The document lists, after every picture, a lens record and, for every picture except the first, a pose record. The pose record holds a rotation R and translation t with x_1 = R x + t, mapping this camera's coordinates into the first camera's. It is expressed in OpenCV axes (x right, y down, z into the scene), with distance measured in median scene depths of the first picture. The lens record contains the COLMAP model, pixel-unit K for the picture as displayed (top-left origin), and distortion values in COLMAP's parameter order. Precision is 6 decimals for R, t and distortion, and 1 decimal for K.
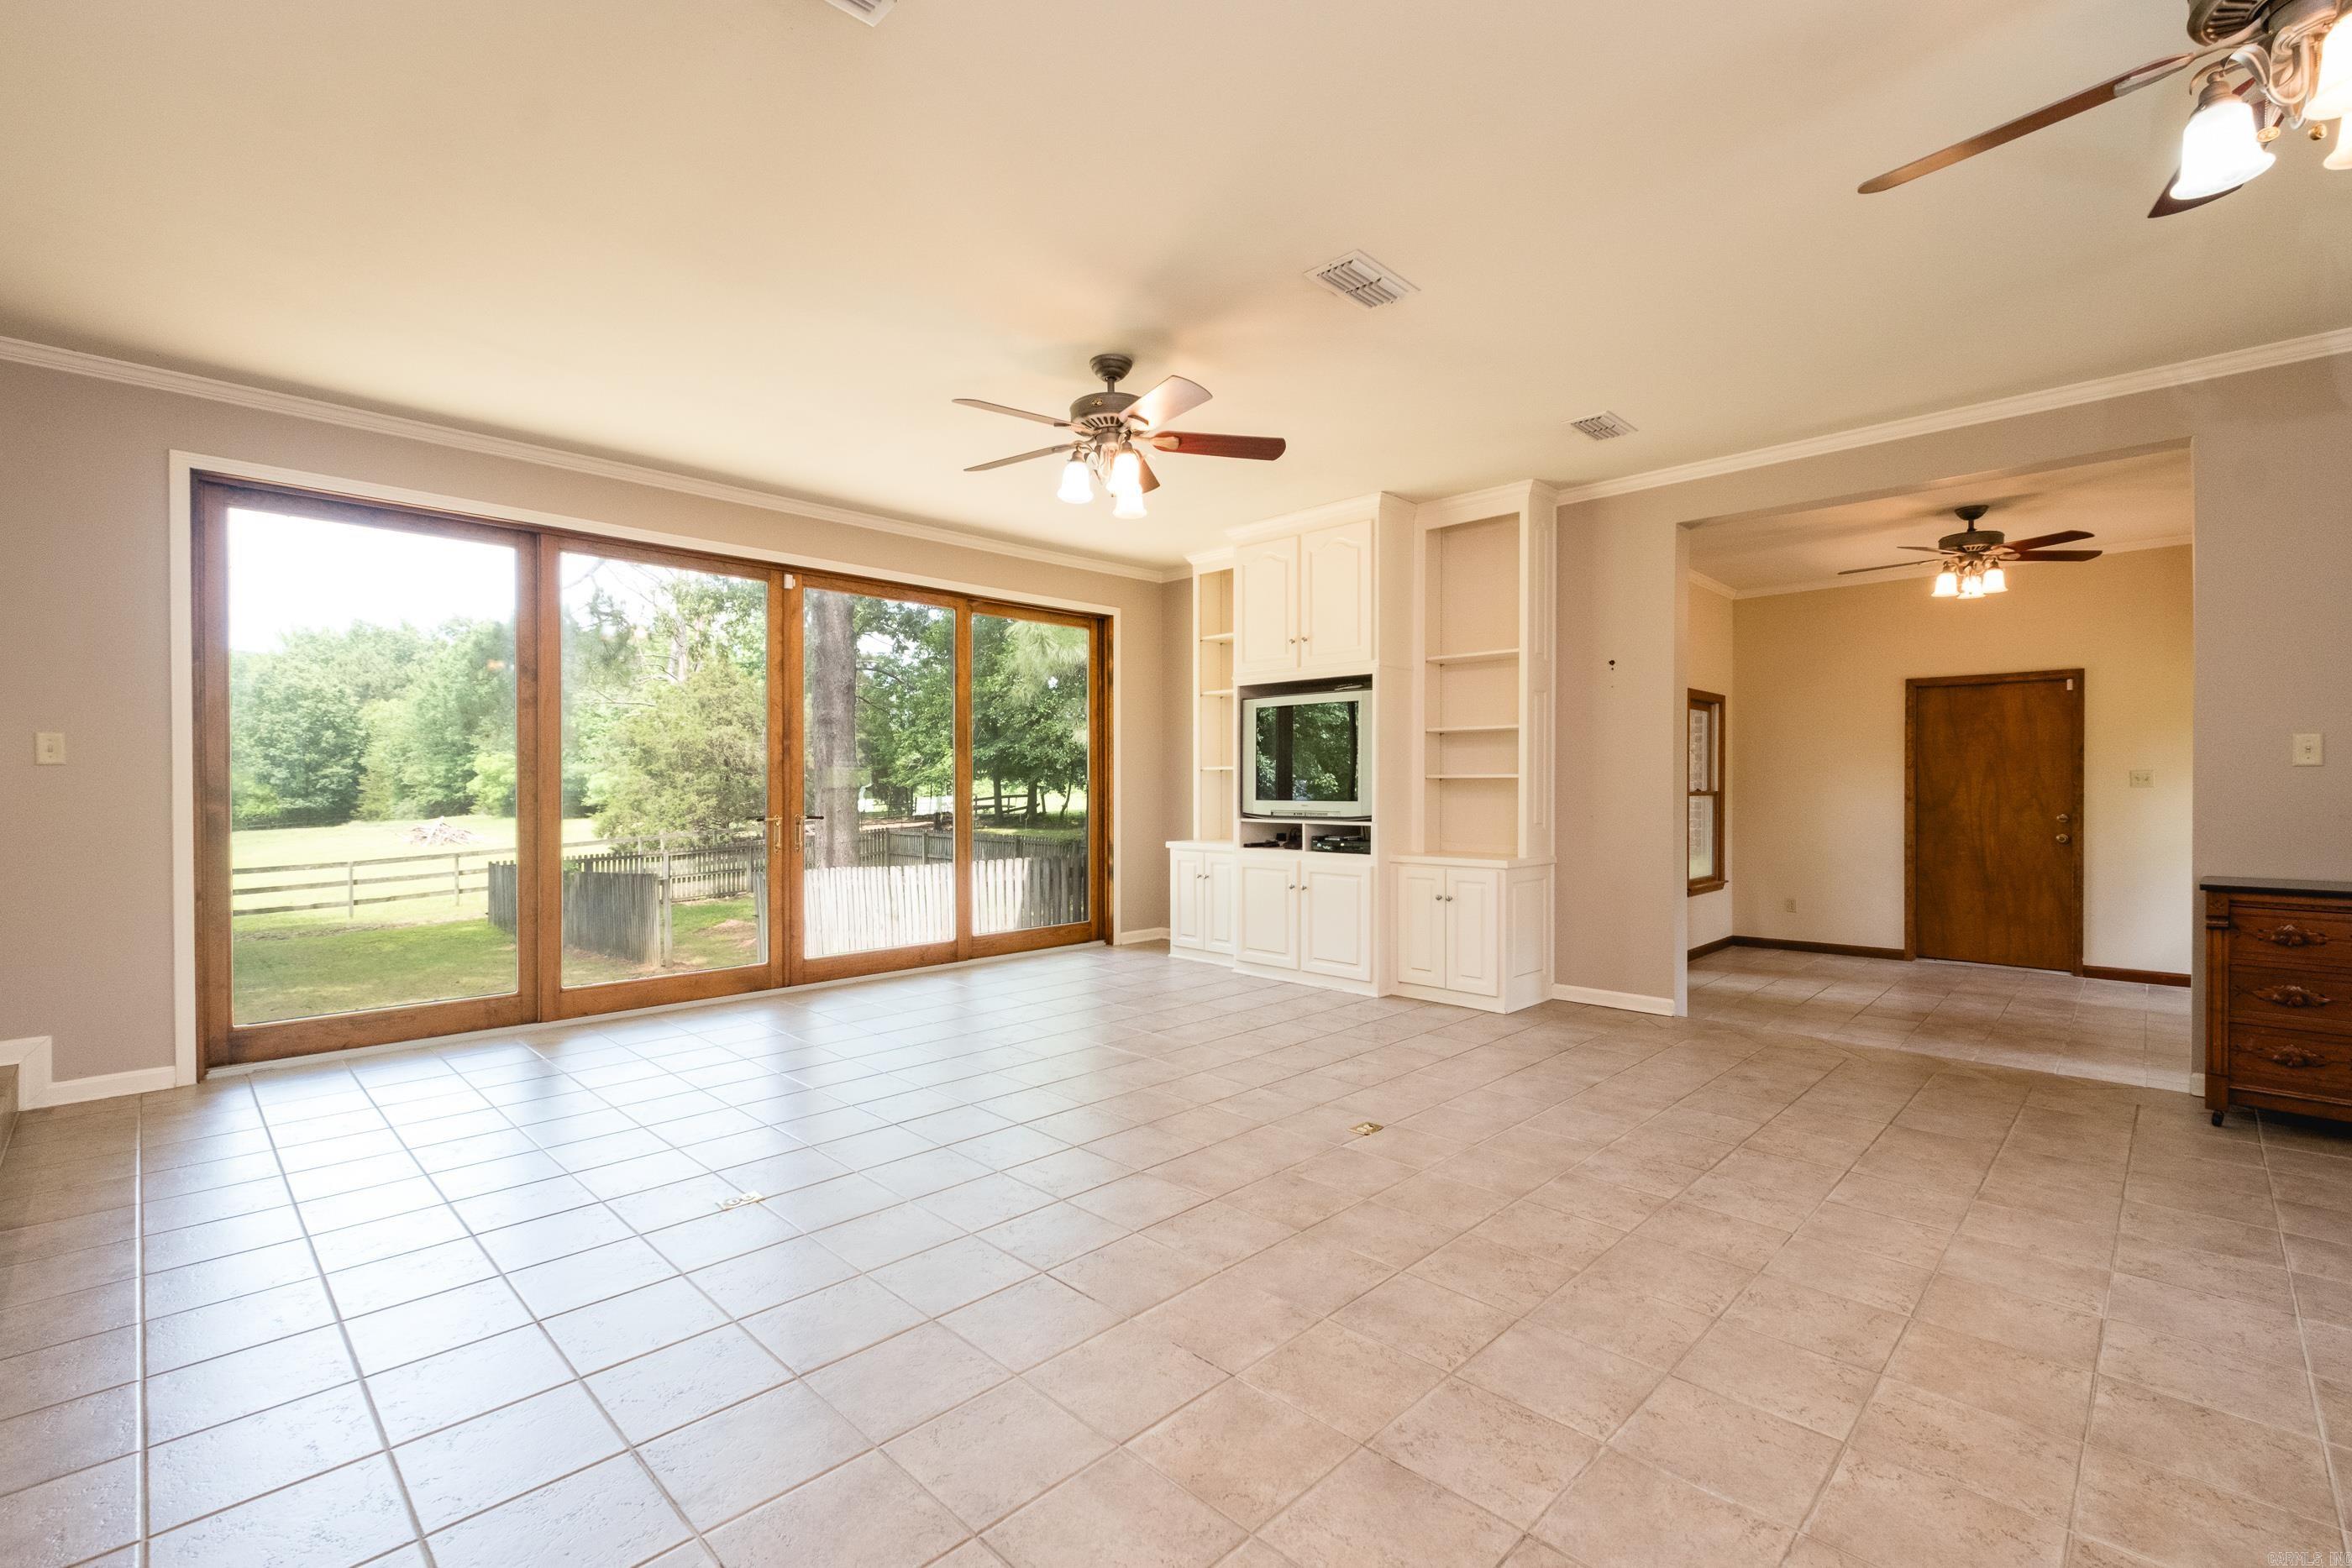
lens RADIAL K [[1038.5, 0, 1173.9], [0, 1038.5, 796.7], [0, 0, 1]] dist [0.007920, -0.002702]
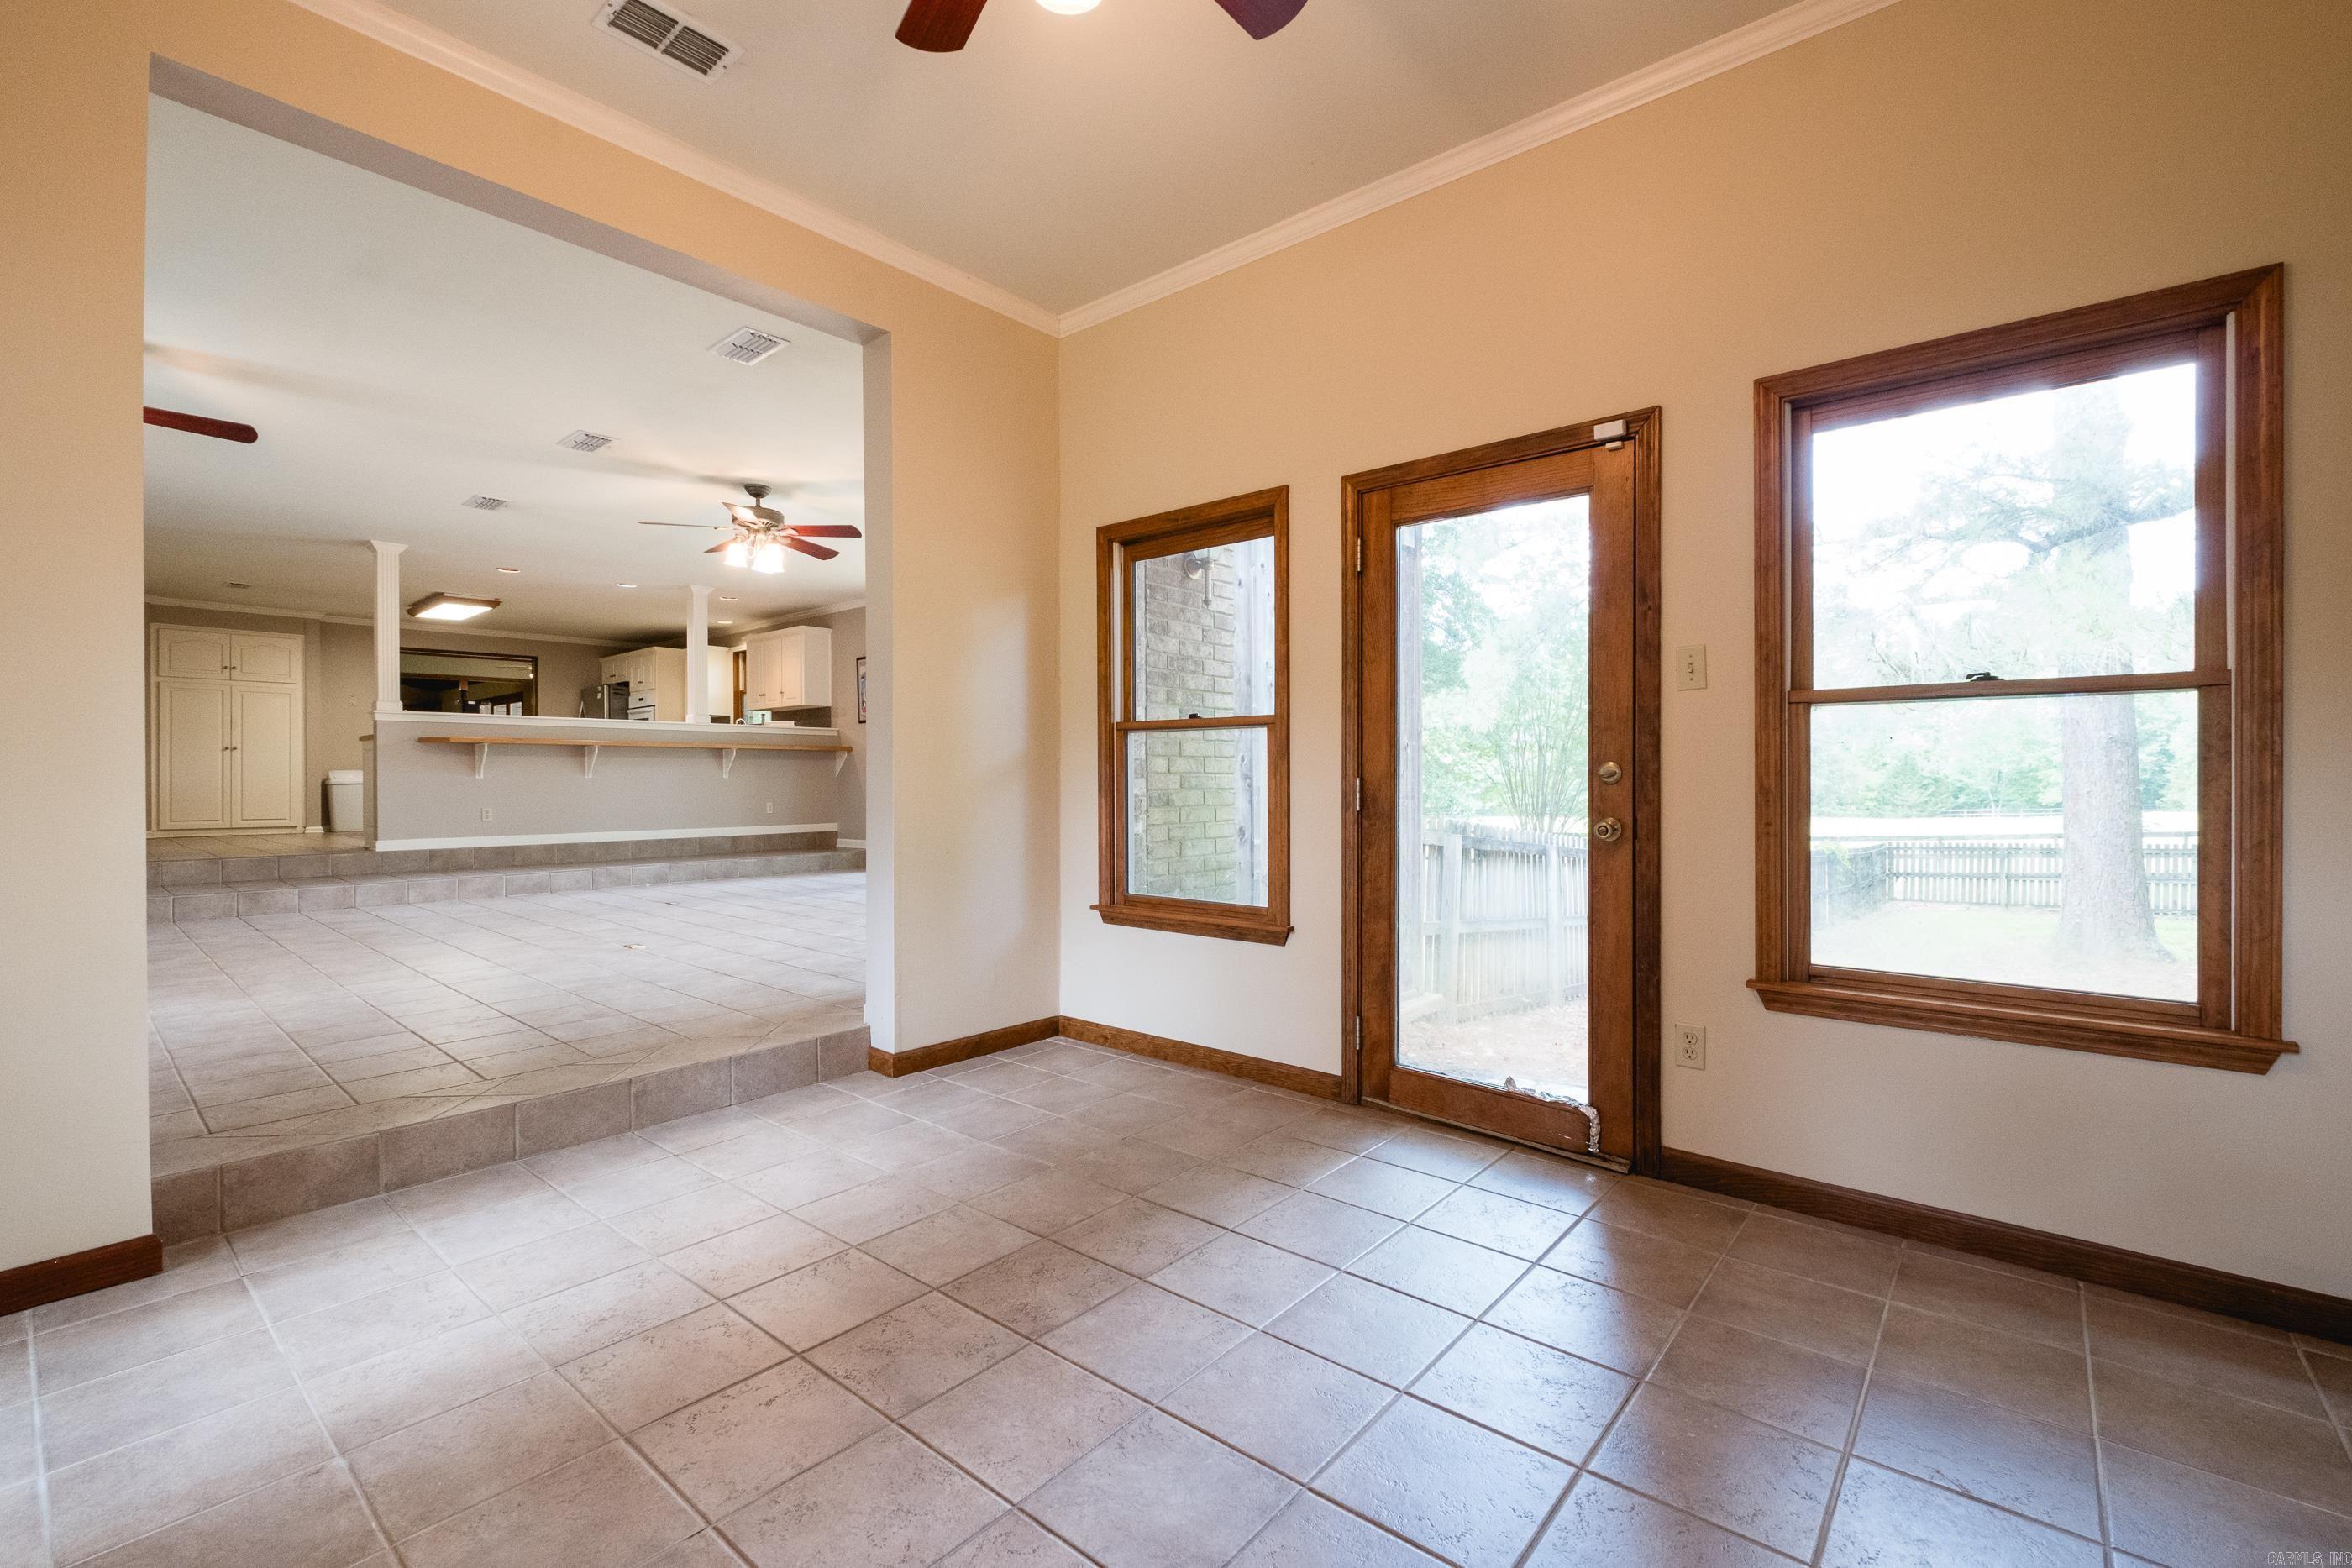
lens RADIAL K [[1038.5, 0, 1185.8], [0, 1038.5, 771.9], [0, 0, 1]] dist [0.007920, -0.002702]
pose [[0.037164, -0.005709, -0.999293, 1.127872], [-0.011787, 0.999912, -0.006151, 0.033272], [0.999240, 0.012007, 0.037094, 1.113152]]
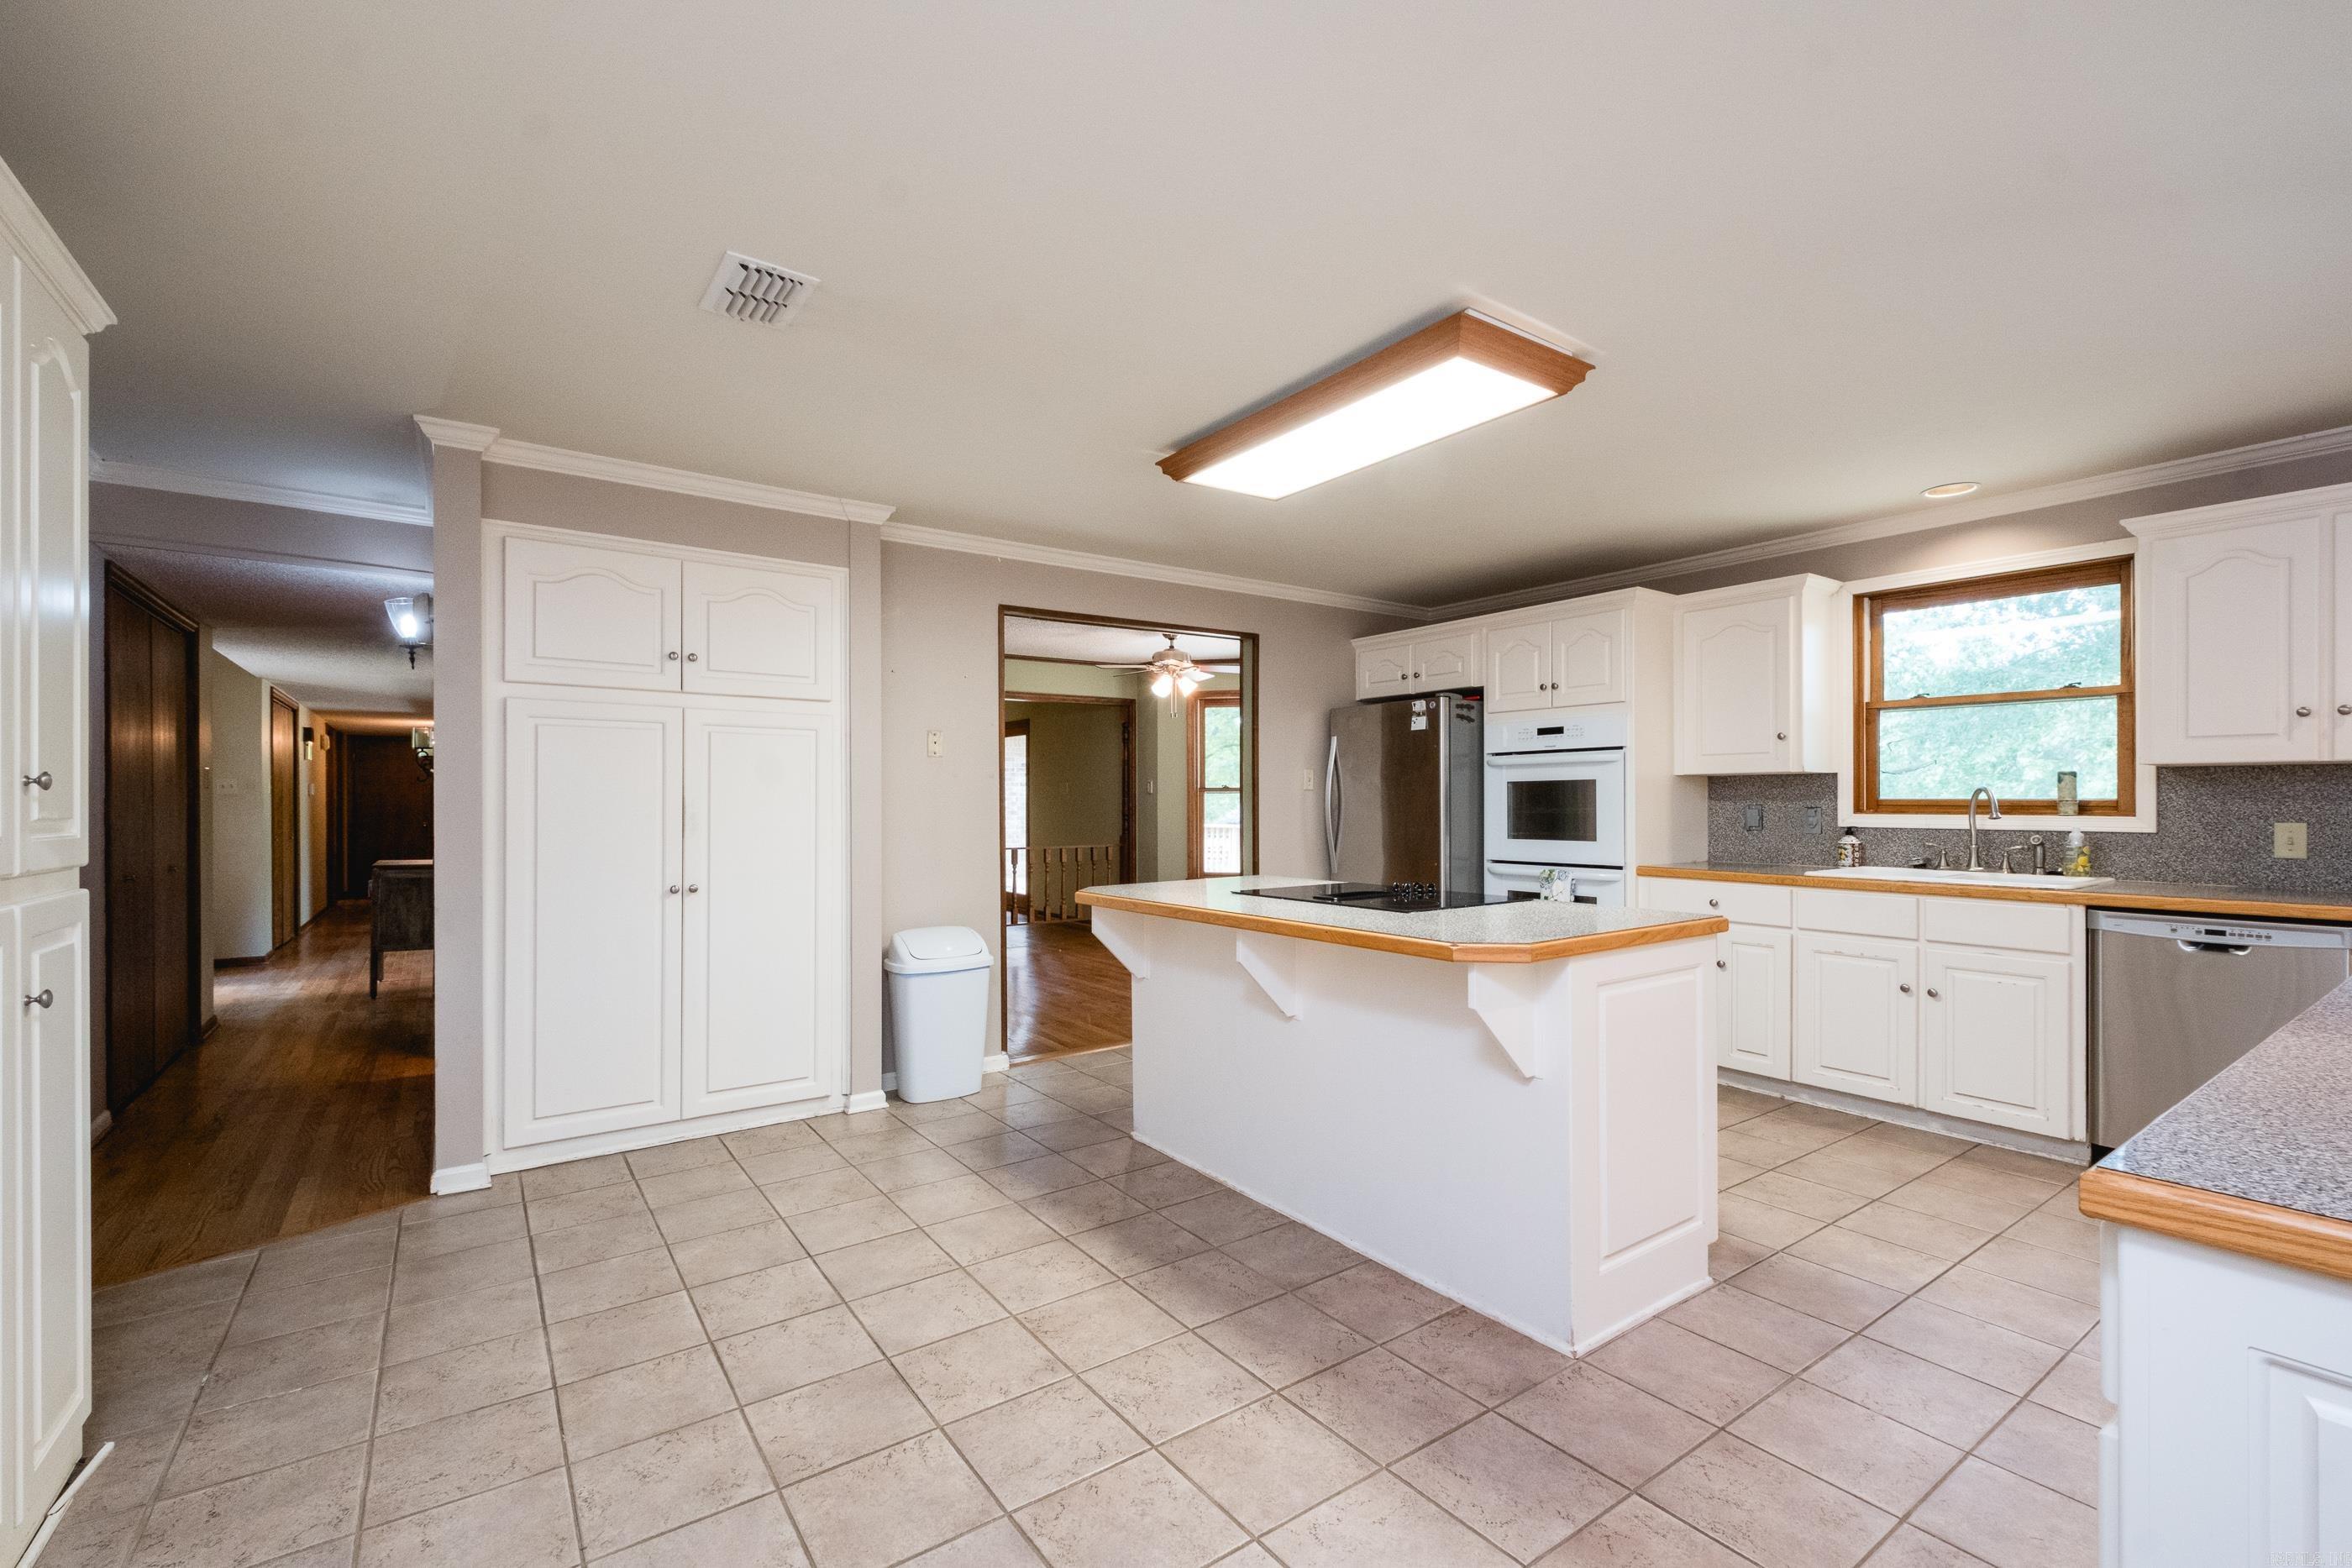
lens RADIAL K [[1038.5, 0, 1195.6], [0, 1038.5, 794.0], [0, 0, 1]] dist [0.007920, -0.002702]
pose [[-0.176556, -0.004777, -0.984279, -0.228266], [-0.014658, 0.999890, -0.002223, -0.062238], [0.984181, 0.014035, -0.176607, -0.105918]]
